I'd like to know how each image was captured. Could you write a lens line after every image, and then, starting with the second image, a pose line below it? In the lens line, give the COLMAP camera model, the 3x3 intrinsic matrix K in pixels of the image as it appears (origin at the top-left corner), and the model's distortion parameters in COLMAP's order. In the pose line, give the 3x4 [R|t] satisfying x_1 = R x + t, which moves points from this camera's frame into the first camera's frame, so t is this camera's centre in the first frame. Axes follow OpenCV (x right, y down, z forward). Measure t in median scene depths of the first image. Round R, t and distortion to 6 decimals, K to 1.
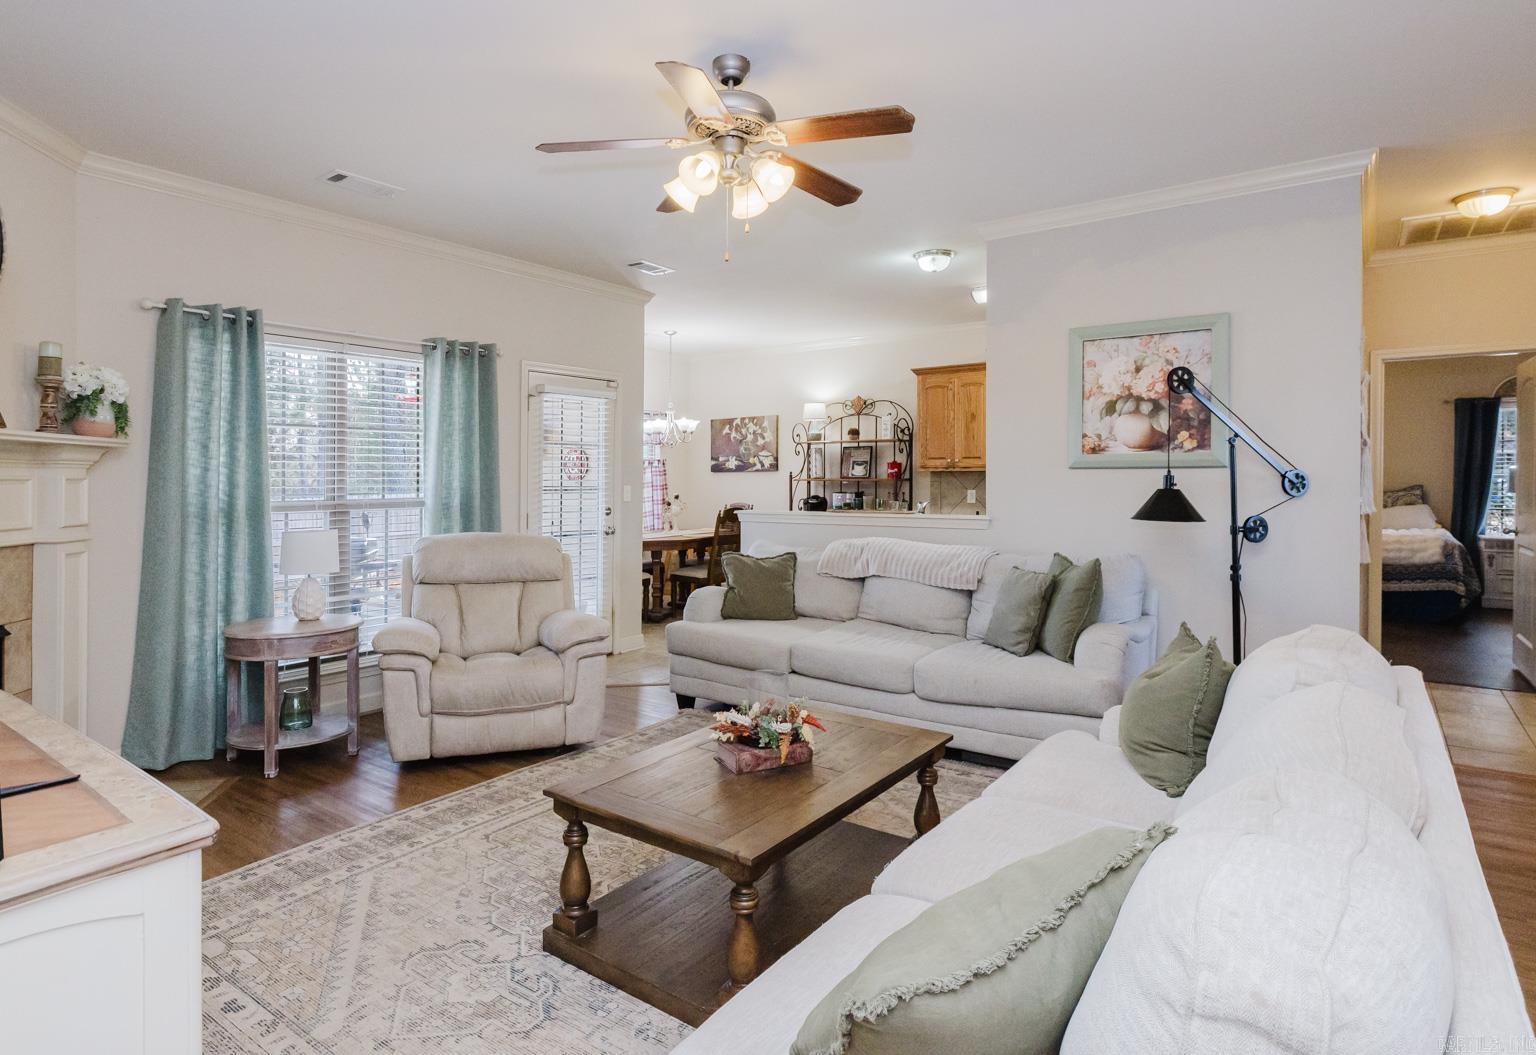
lens RADIAL K [[835.6, 0, 739.5], [0, 835.6, 490.0], [0, 0, 1]] dist [-0.003080, -0.000030]
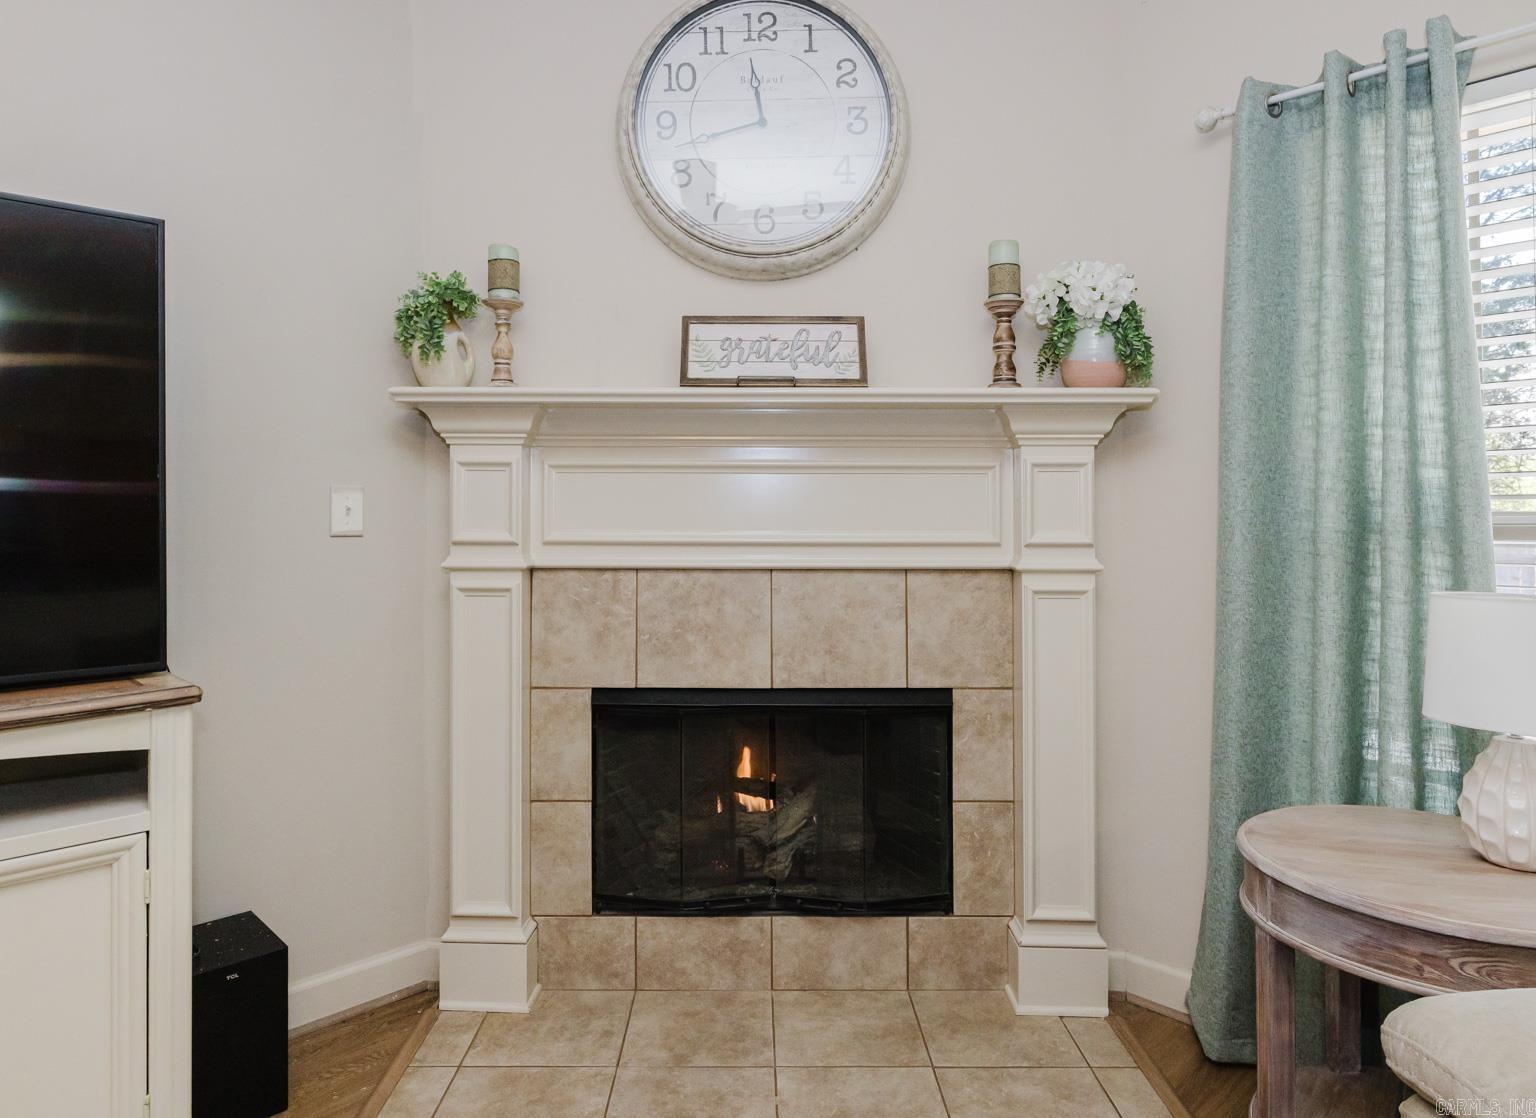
lens RADIAL K [[964.3, 0, 744.6], [0, 964.3, 479.9], [0, 0, 1]] dist [0.001672, 0.000591]
pose [[-0.182253, -0.022270, -0.982999, -0.082633], [-0.009356, 0.999737, -0.020915, 0.011582], [0.983207, 0.005386, -0.182413, 0.744295]]
